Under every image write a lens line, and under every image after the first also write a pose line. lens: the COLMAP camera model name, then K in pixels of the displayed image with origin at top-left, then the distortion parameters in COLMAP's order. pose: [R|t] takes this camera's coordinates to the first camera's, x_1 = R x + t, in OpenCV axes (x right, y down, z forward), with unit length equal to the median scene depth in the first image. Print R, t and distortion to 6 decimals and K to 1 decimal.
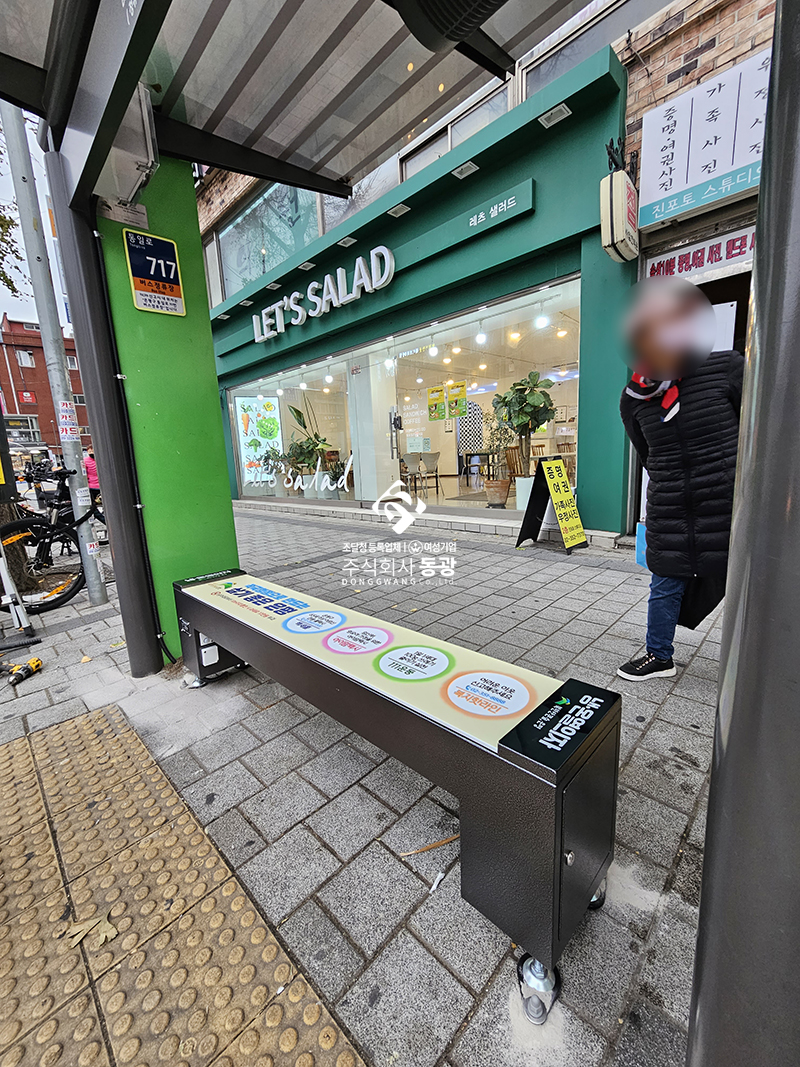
lens RADIAL K [[438.5, 0, 400.0], [0, 438.5, 533.5], [0, 0, 1]] dist [-0.002665, 0.000210]
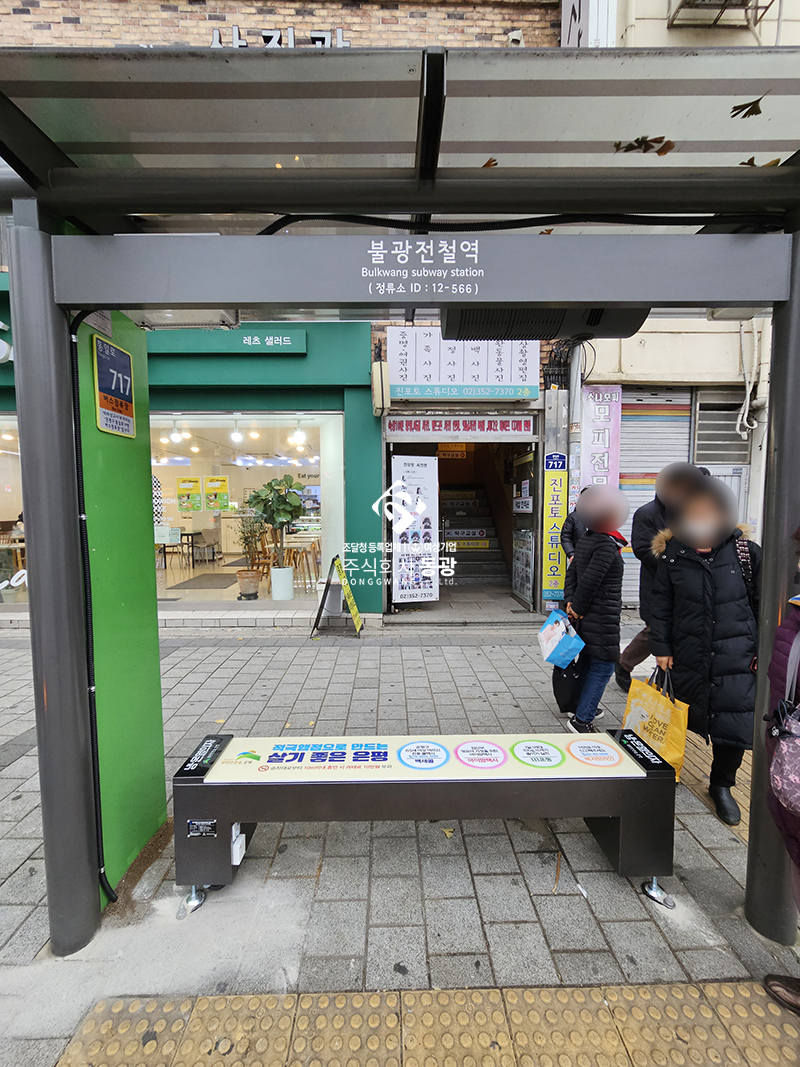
lens RADIAL K [[438.5, 0, 400.0], [0, 438.5, 533.5], [0, 0, 1]] dist [-0.002665, 0.000210]
pose [[0.691016, 0.007270, 0.722803, -0.936521], [0.095722, 0.990223, -0.101472, -0.236009], [-0.716473, 0.139307, 0.683564, 0.128940]]
